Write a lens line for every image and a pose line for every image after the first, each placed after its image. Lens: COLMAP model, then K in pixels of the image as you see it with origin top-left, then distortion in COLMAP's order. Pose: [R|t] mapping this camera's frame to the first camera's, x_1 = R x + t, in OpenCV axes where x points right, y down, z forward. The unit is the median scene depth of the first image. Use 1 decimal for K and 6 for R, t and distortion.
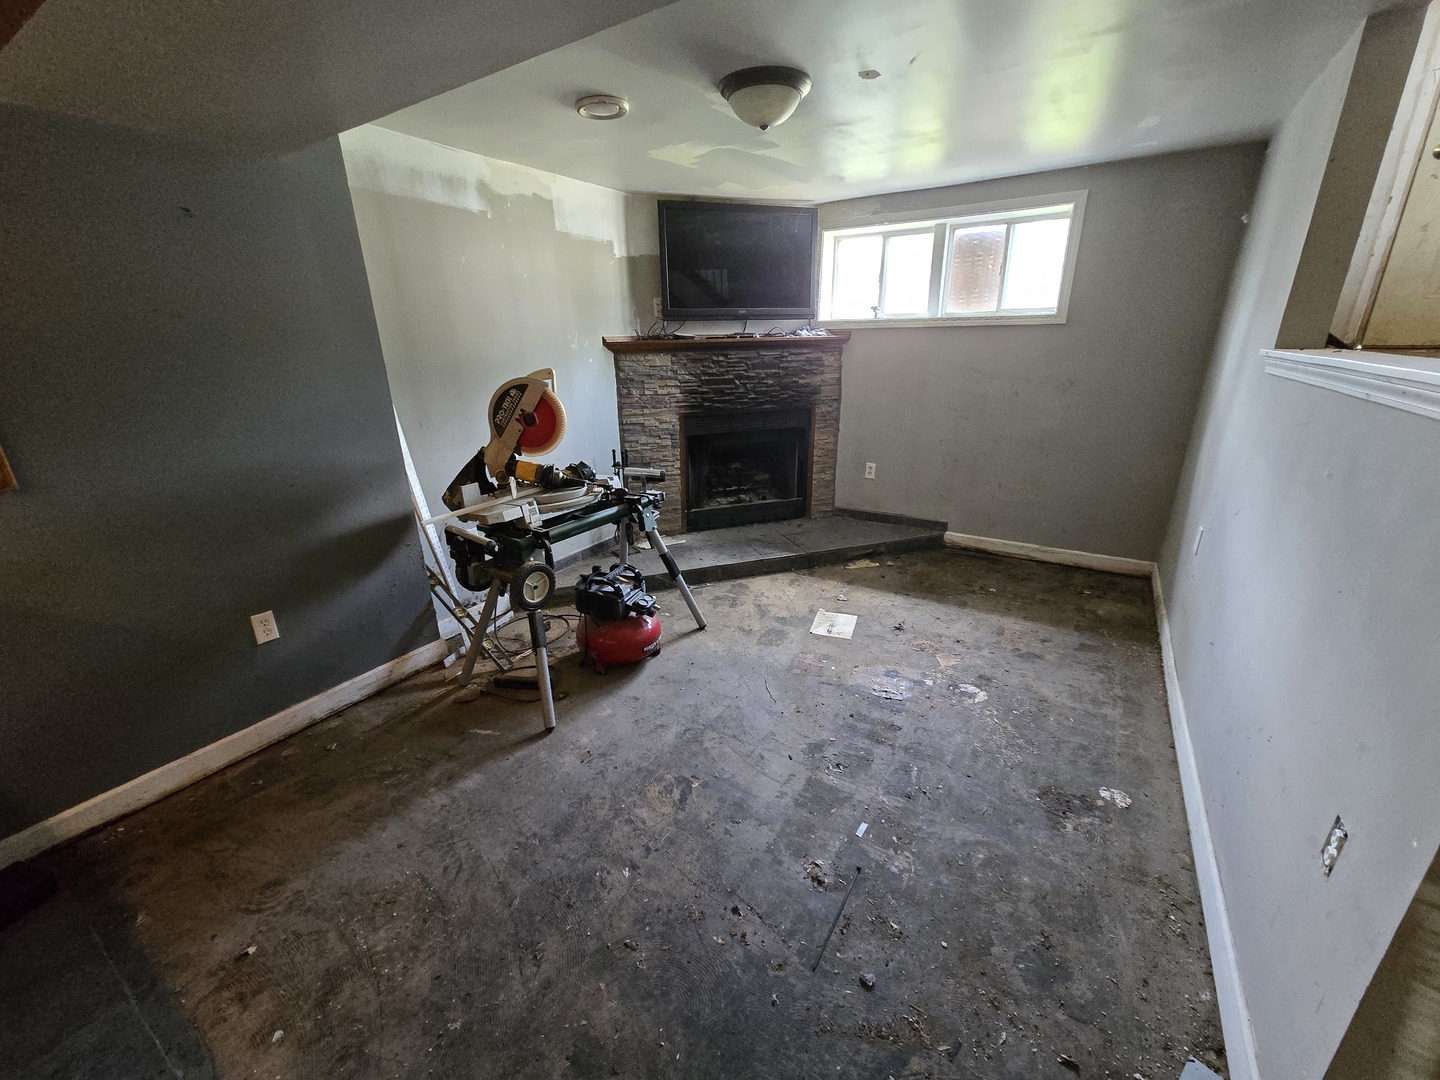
lens RADIAL K [[584.7, 0, 717.9], [0, 584.7, 541.1], [0, 0, 1]] dist [0.004166, 0.000959]
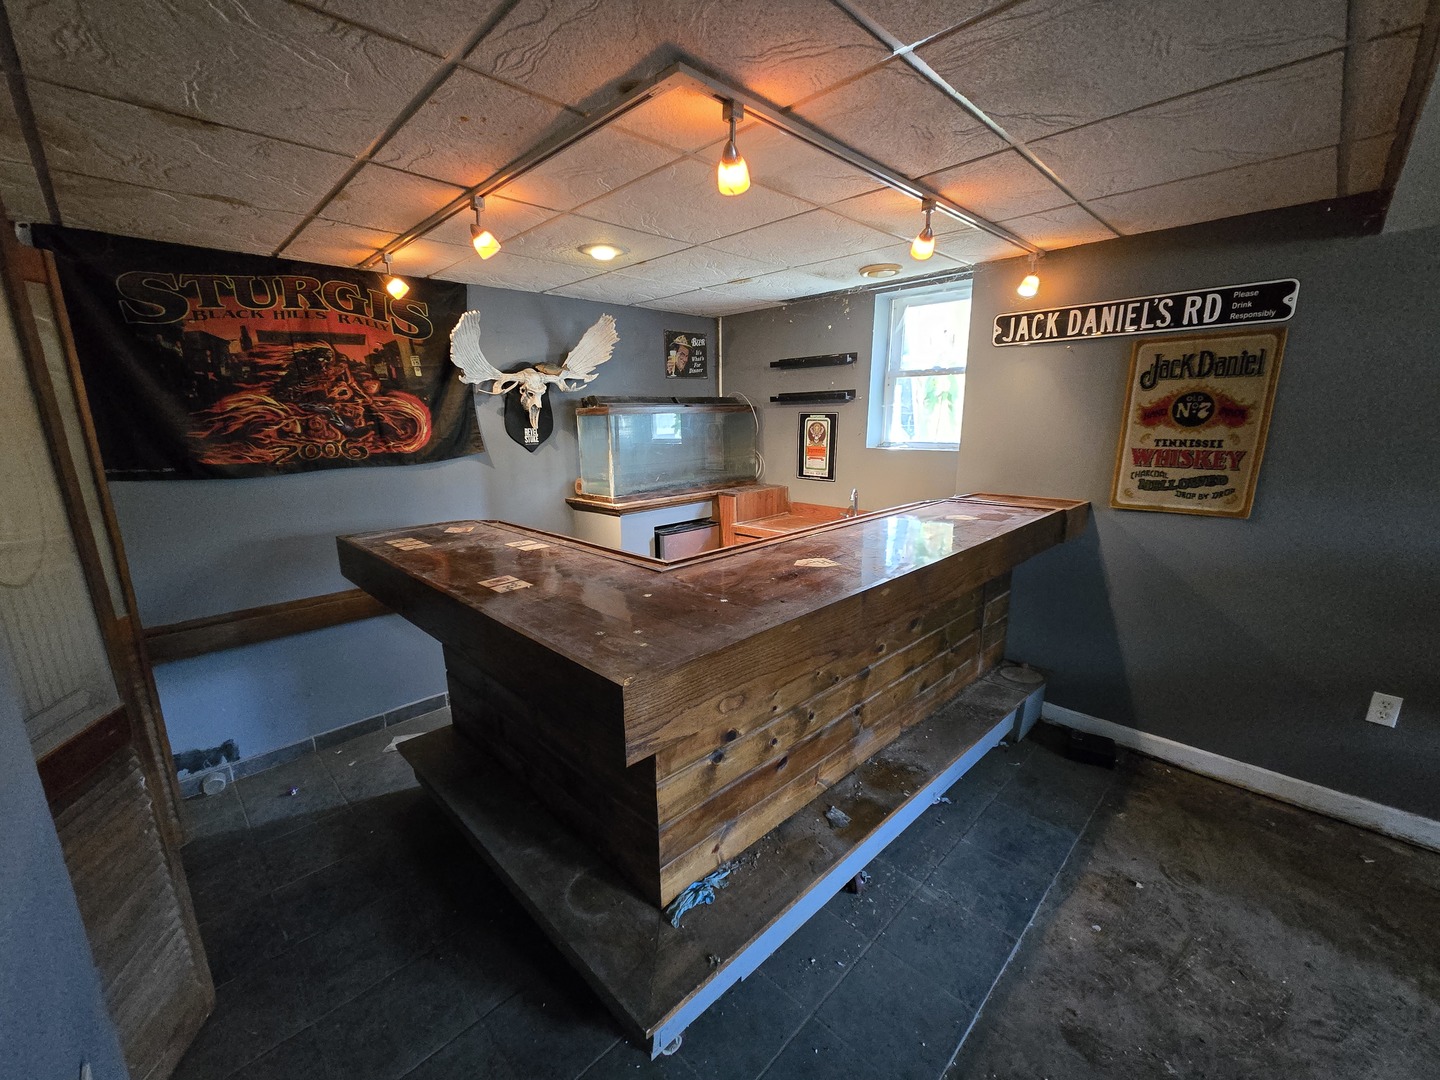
lens RADIAL K [[584.7, 0, 716.7], [0, 584.7, 545.1], [0, 0, 1]] dist [0.004166, 0.000959]
pose [[-0.217003, 0.237410, -0.946861, 0.359653], [-0.302712, 0.905792, 0.296489, -0.059206], [0.928049, 0.350965, -0.124693, 0.043027]]
